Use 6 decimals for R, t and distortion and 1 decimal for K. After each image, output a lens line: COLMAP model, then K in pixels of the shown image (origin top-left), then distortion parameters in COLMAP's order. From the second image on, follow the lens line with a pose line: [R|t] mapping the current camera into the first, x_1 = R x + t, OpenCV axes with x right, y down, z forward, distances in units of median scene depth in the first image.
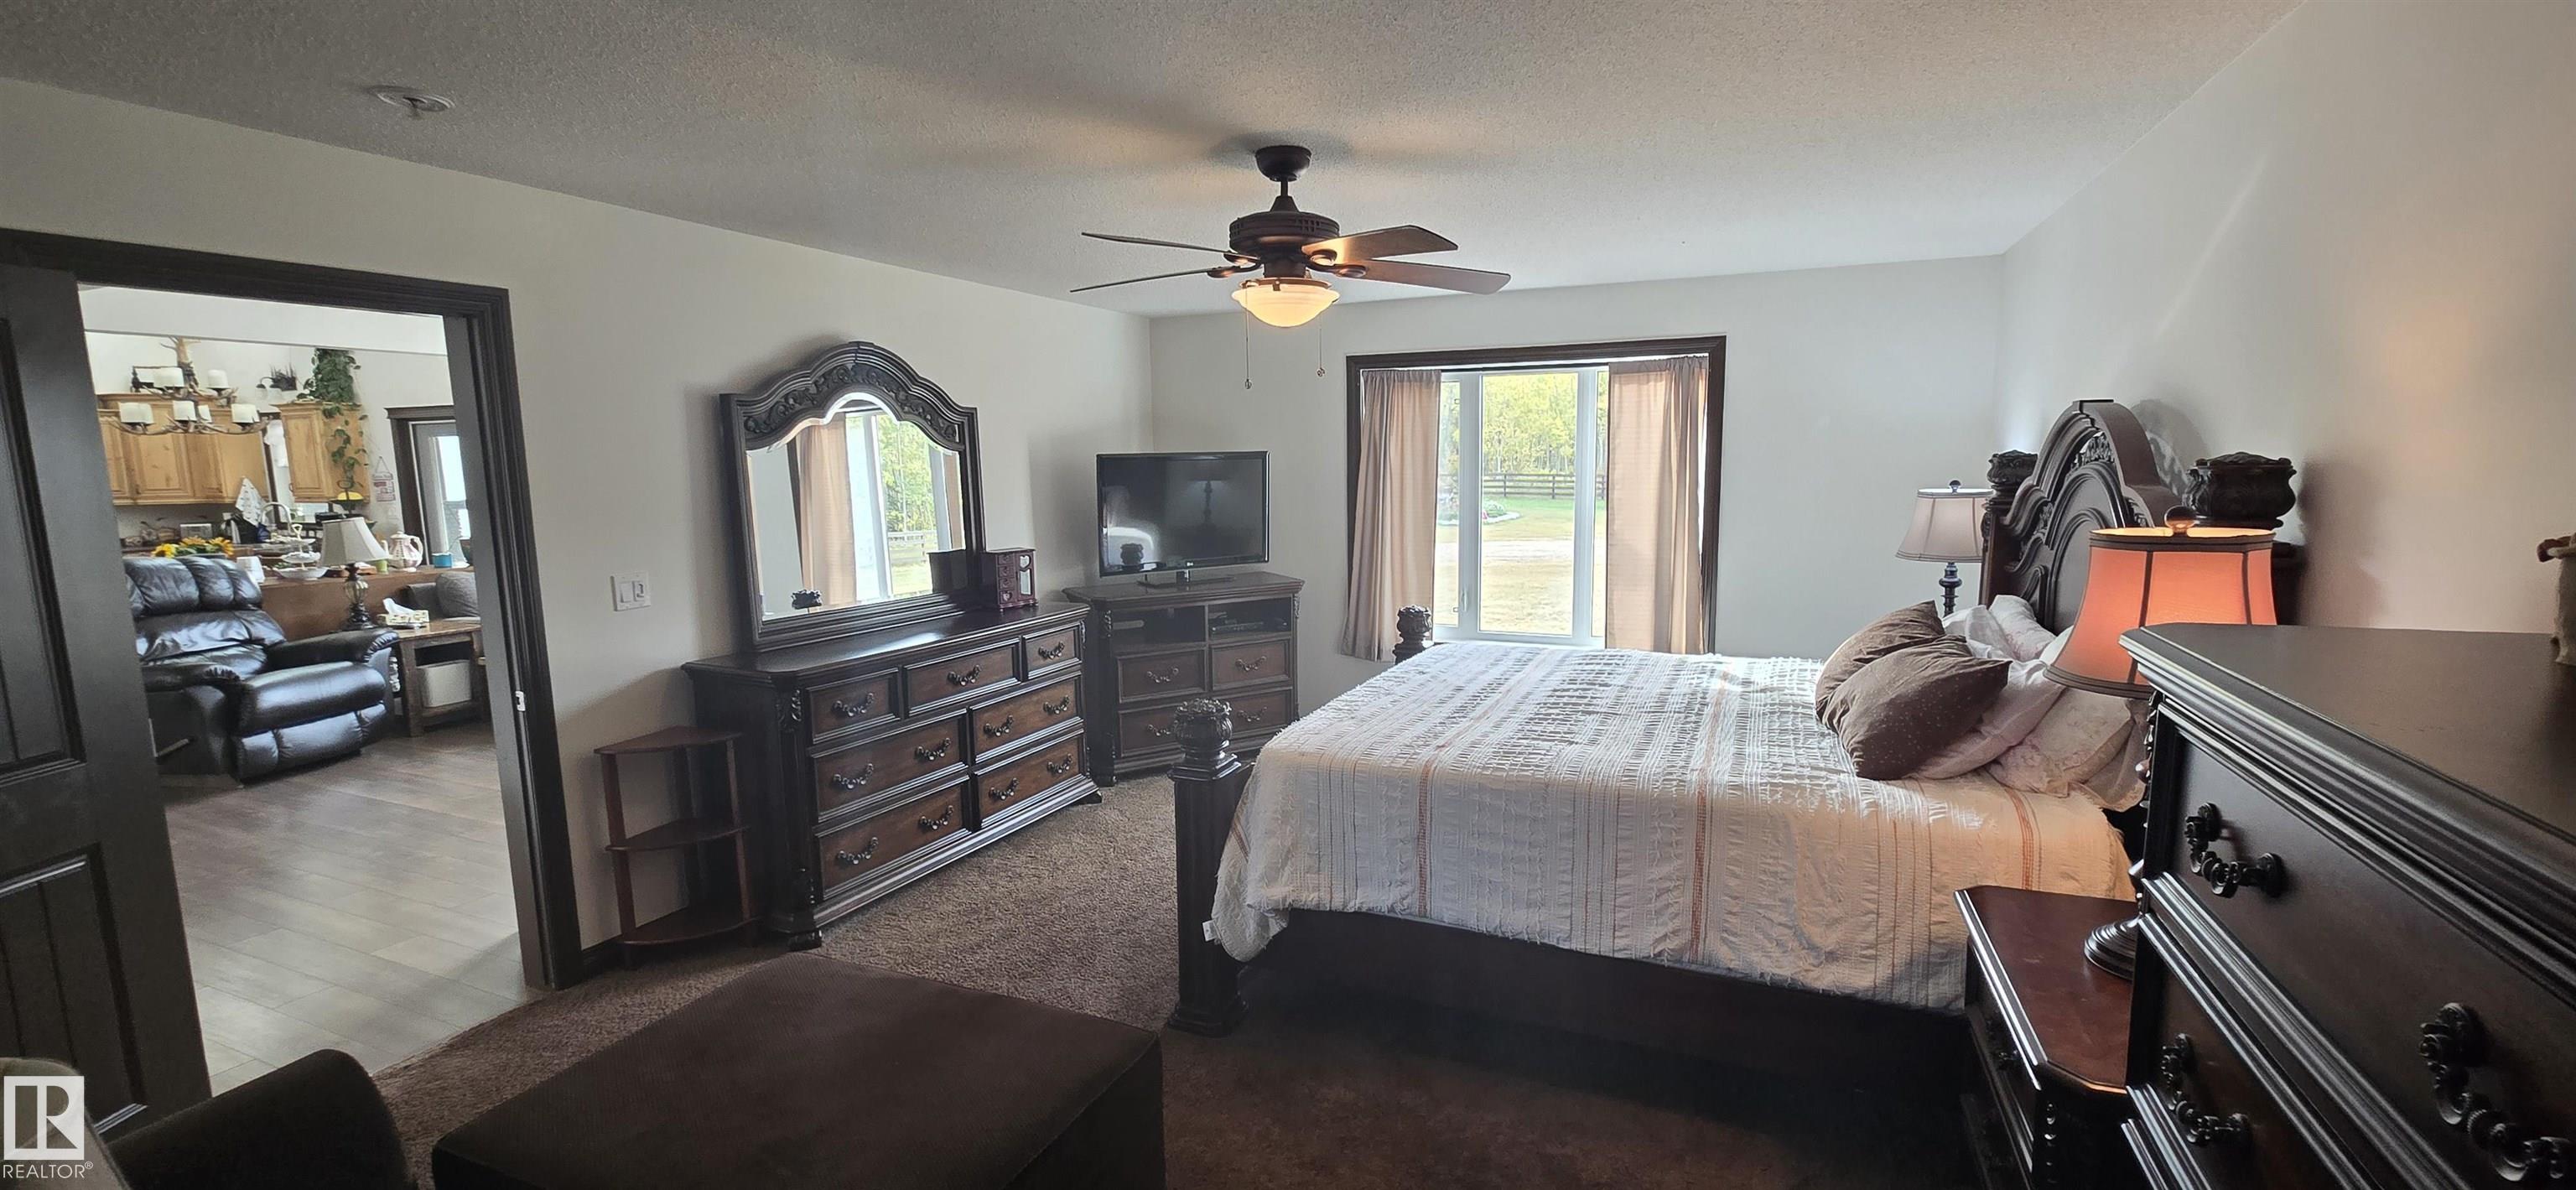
lens RADIAL K [[1050.2, 0, 1300.9], [0, 1050.2, 607.1], [0, 0, 1]] dist [-0.001822, 0.000703]
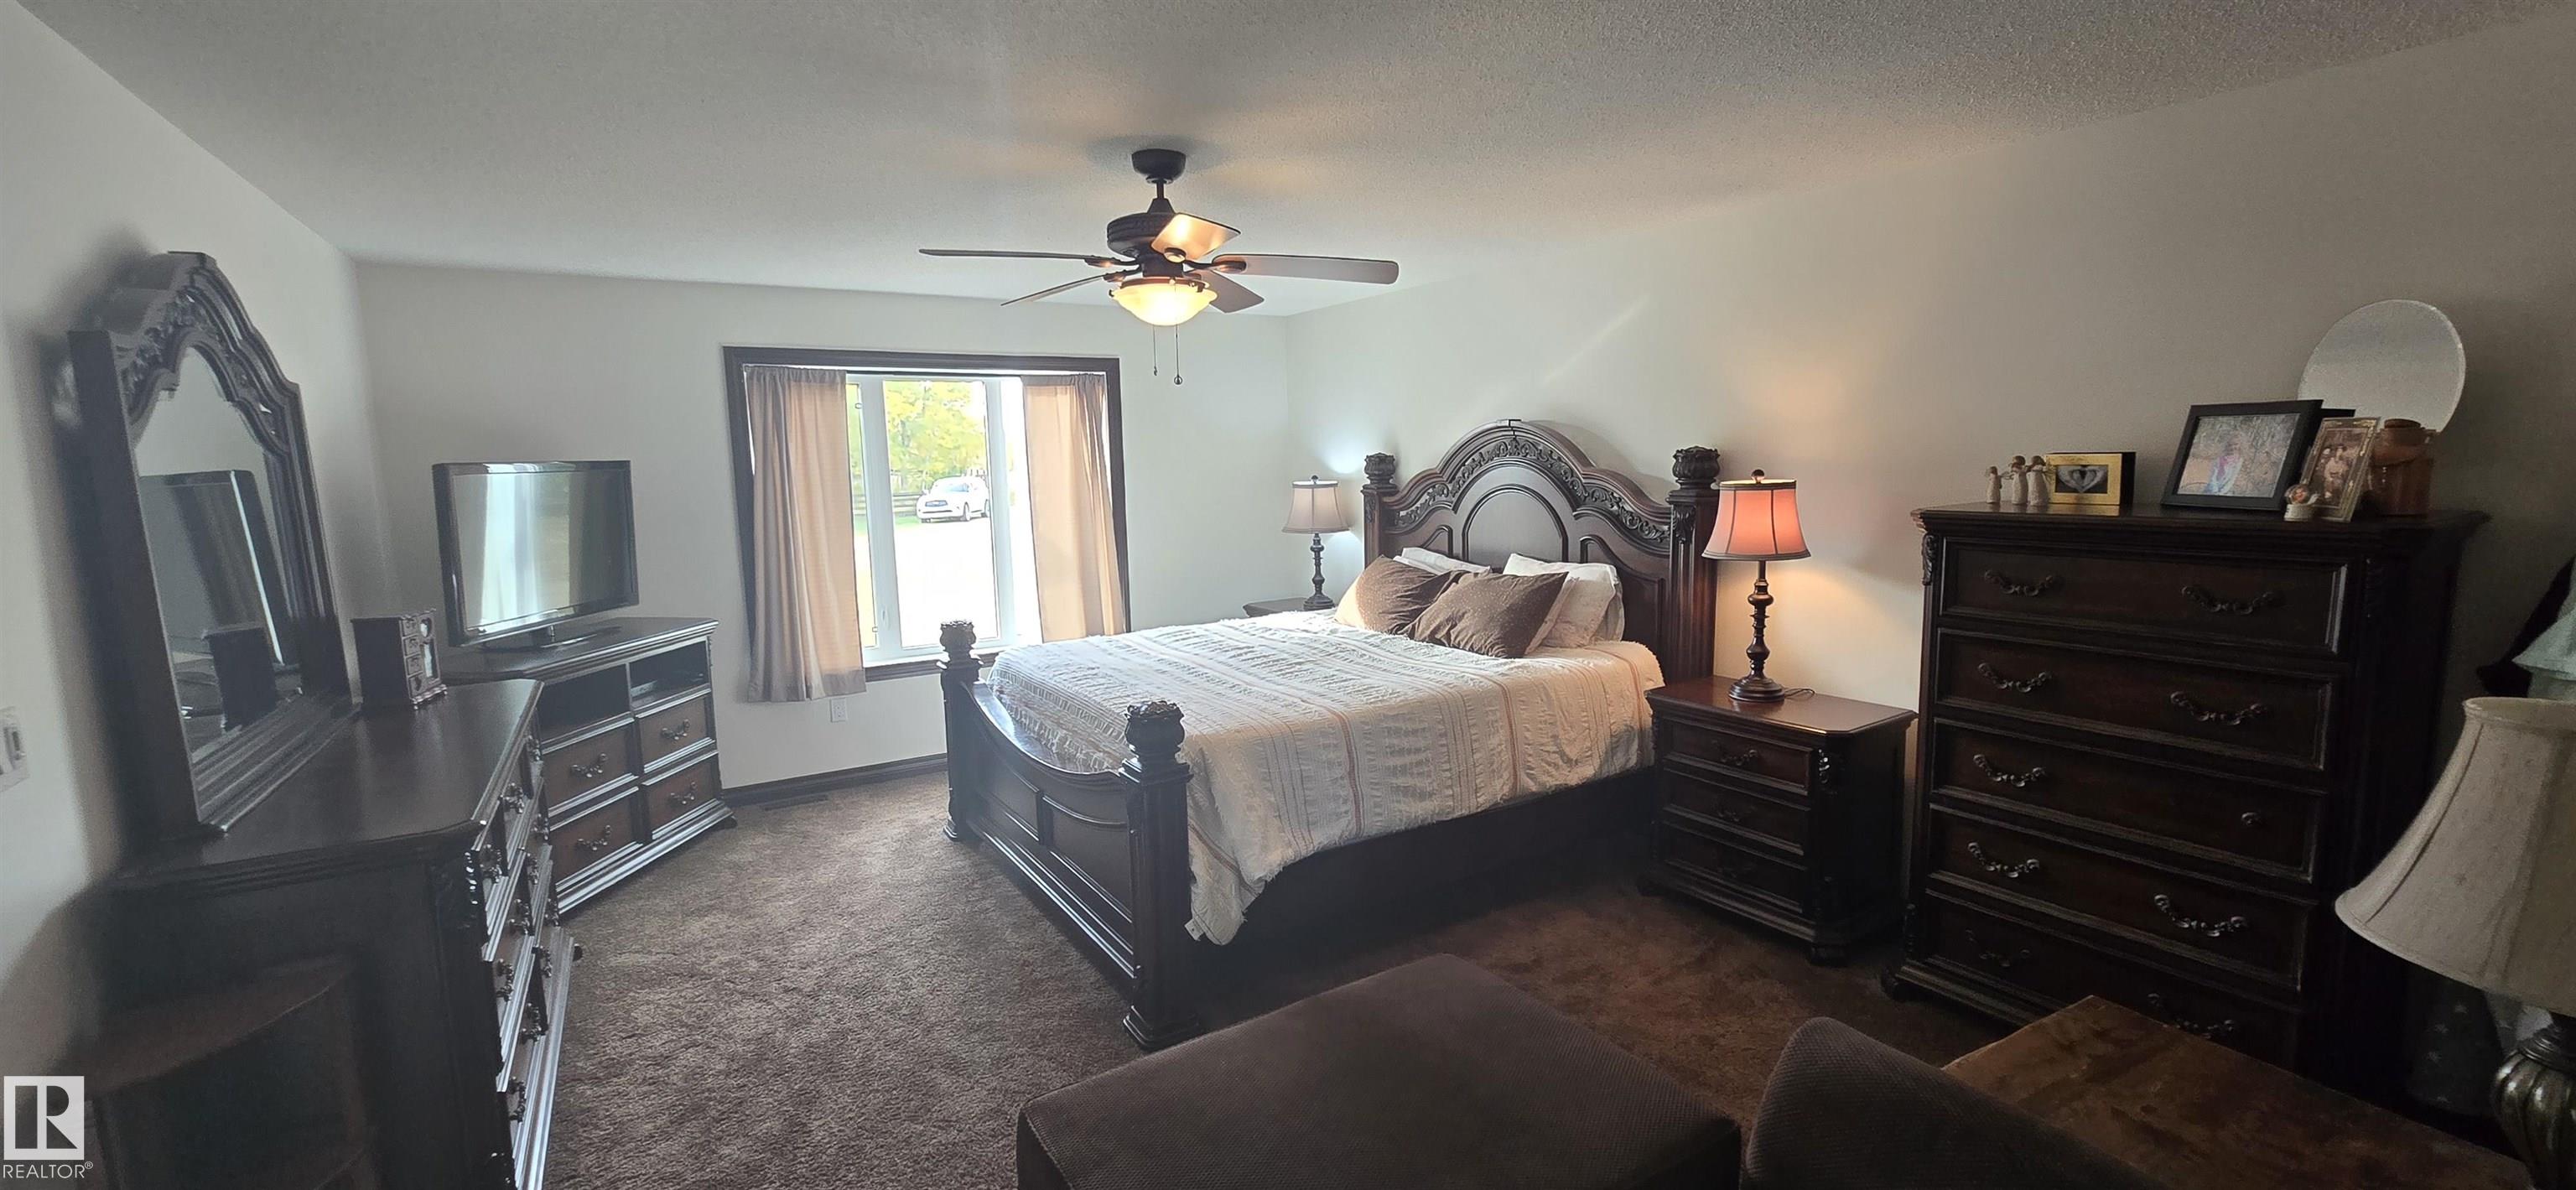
lens RADIAL K [[1050.2, 0, 1282.0], [0, 1050.2, 604.2], [0, 0, 1]] dist [-0.001822, 0.000703]
pose [[0.572161, -0.115602, 0.811953, -0.452576], [0.132686, 0.990021, 0.047455, -0.017742], [-0.809337, 0.080583, 0.581790, 0.186710]]
